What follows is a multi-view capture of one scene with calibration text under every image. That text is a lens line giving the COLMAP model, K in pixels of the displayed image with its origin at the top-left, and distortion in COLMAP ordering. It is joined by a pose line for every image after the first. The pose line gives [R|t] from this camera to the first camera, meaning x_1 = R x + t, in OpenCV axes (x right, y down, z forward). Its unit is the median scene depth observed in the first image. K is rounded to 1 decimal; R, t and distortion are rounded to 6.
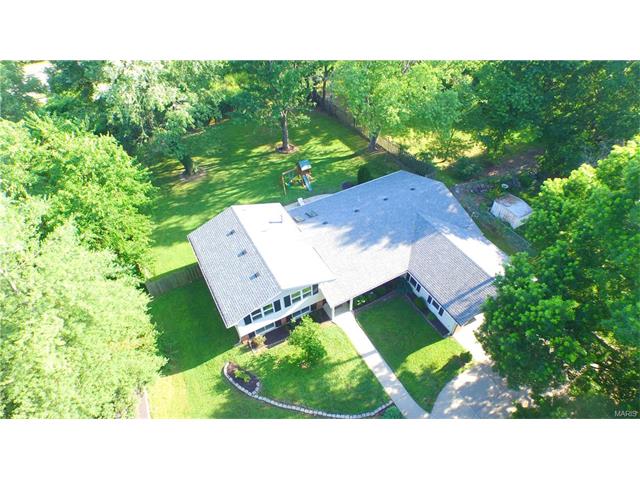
lens RADIAL K [[367.5, 0, 320.0], [0, 367.5, 240.0], [0, 0, 1]] dist [-0.113418, 0.080069]
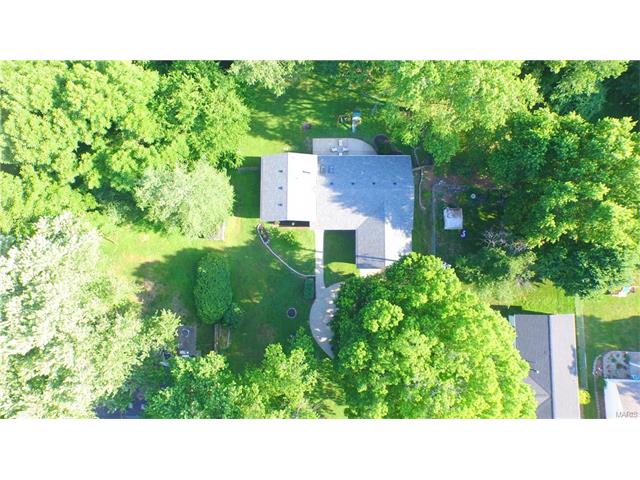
lens RADIAL K [[367.5, 0, 320.0], [0, 367.5, 240.0], [0, 0, 1]] dist [-0.113418, 0.080069]
pose [[0.873747, 0.483417, -0.053615, 0.221195], [-0.318802, 0.652465, 0.687499, -1.210405], [0.367330, -0.583607, 0.724204, -0.518268]]
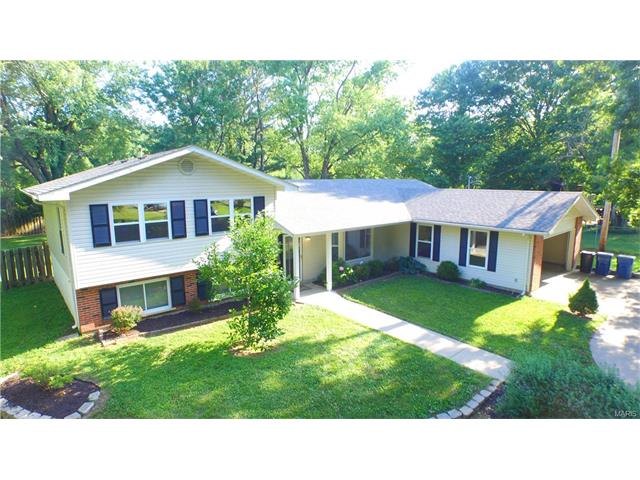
lens RADIAL K [[367.5, 0, 320.0], [0, 367.5, 240.0], [0, 0, 1]] dist [-0.113418, 0.080069]
pose [[0.978085, -0.022847, 0.206951, -0.036963], [0.136390, 0.821315, -0.553932, 0.454853], [-0.157316, 0.570018, 0.806431, 0.600481]]
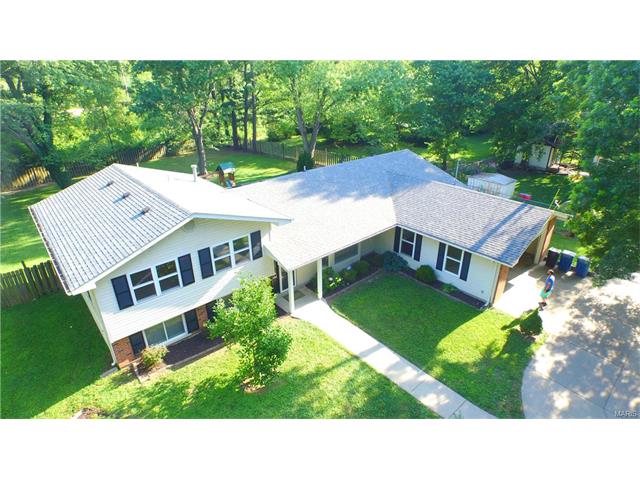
lens RADIAL K [[367.5, 0, 320.0], [0, 367.5, 240.0], [0, 0, 1]] dist [-0.113418, 0.080069]
pose [[0.975553, -0.084062, 0.203051, -0.031702], [0.145445, 0.939613, -0.309794, 0.313353], [-0.164747, 0.331754, 0.928869, 0.459235]]
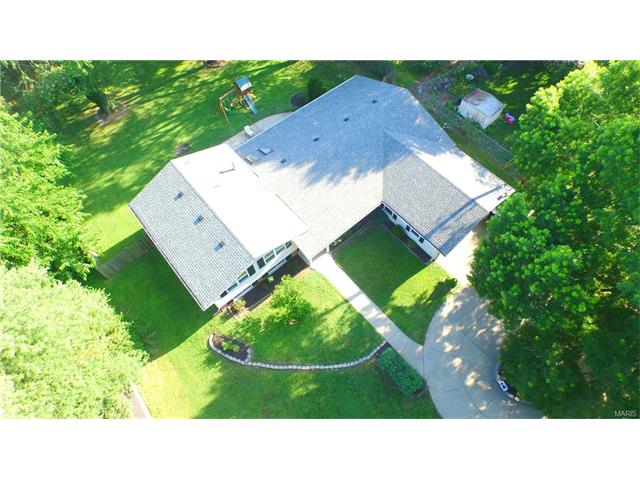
lens RADIAL K [[367.5, 0, 320.0], [0, 367.5, 240.0], [0, 0, 1]] dist [-0.113418, 0.080069]
pose [[0.978479, -0.183837, 0.093721, -0.020091], [0.148012, 0.941754, 0.301981, -0.135536], [-0.143777, -0.281610, 0.948696, 0.127930]]
